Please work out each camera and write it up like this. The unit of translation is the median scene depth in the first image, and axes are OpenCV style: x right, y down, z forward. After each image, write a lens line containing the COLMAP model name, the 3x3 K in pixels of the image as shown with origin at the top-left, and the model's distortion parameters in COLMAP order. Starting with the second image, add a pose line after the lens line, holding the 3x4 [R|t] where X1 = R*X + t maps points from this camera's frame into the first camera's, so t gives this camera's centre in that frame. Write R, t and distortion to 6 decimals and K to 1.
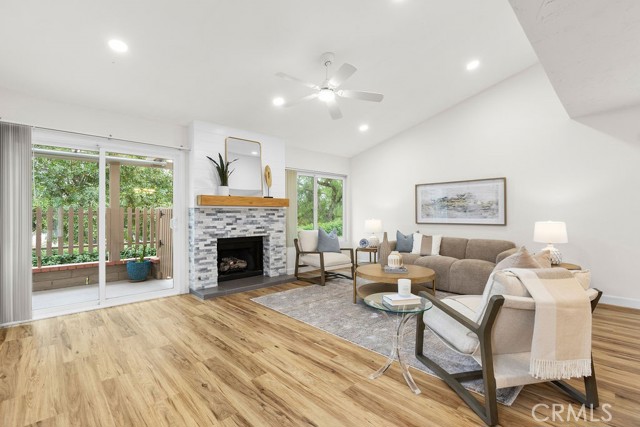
lens RADIAL K [[290.0, 0, 319.0], [0, 290.0, 212.2], [0, 0, 1]] dist [-0.023217, 0.012178]
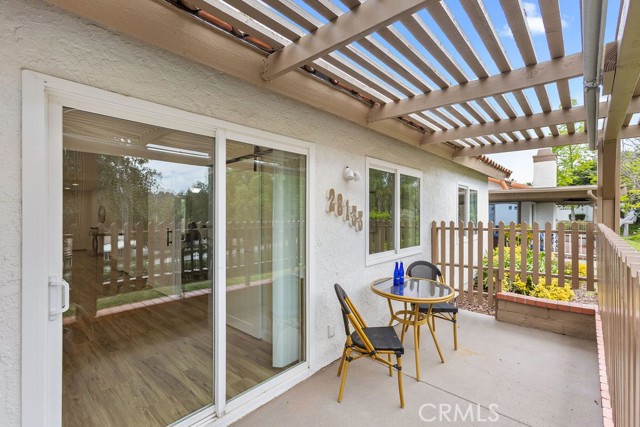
lens RADIAL K [[286.6, 0, 320.0], [0, 286.6, 213.5], [0, 0, 1]] dist [-0.000062, 0.000026]
pose [[-0.997405, 0.001595, -0.071974, -0.741204], [0.002105, 0.999973, -0.007019, -0.054418], [0.071961, -0.007152, -0.997382, 1.281231]]
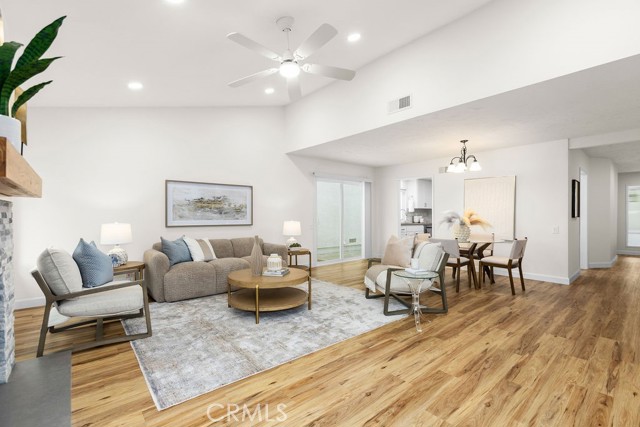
lens RADIAL K [[290.0, 0, 319.0], [0, 290.0, 212.2], [0, 0, 1]] dist [-0.023217, 0.012178]
pose [[0.054781, 0.012460, 0.998421, -0.586932], [-0.011417, 0.999865, -0.011852, 0.002124], [-0.998433, -0.010750, 0.054916, 0.649595]]
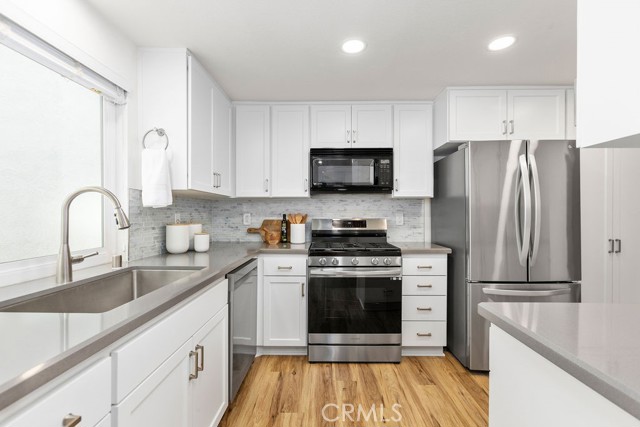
lens RADIAL K [[290.0, 0, 319.0], [0, 290.0, 212.2], [0, 0, 1]] dist [-0.023217, 0.012178]
pose [[-0.714246, 0.003108, 0.699887, 1.012423], [-0.005869, 0.999928, -0.010430, -0.021089], [-0.699870, -0.011557, -0.714177, 0.248164]]
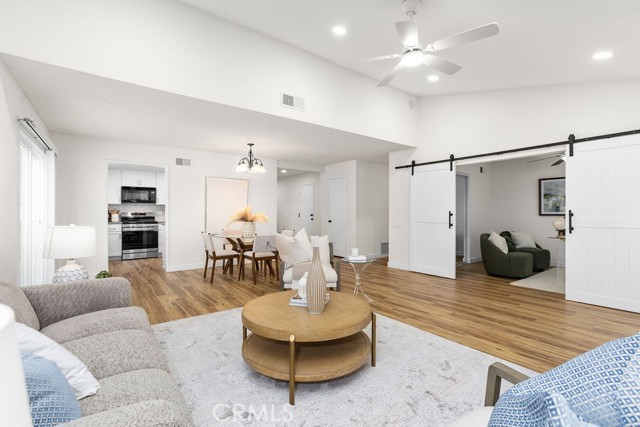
lens RADIAL K [[290.0, 0, 319.0], [0, 290.0, 212.2], [0, 0, 1]] dist [-0.023217, 0.012178]
pose [[-0.993234, 0.002554, 0.116099, 0.139408], [0.001381, 0.999947, -0.010190, 0.006099], [-0.116119, -0.009961, -0.993185, 1.331480]]
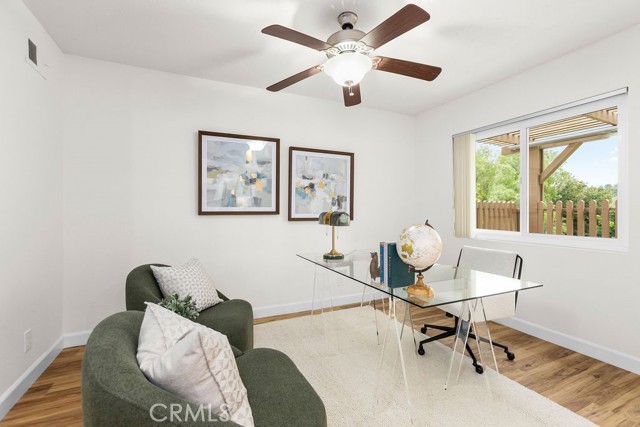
lens RADIAL K [[290.0, 0, 319.0], [0, 290.0, 212.2], [0, 0, 1]] dist [-0.023217, 0.012178]
pose [[-0.324366, 0.008767, -0.945891, -0.289628], [0.008584, 0.999943, 0.006325, 0.001976], [0.945893, -0.006068, -0.324422, 0.202849]]
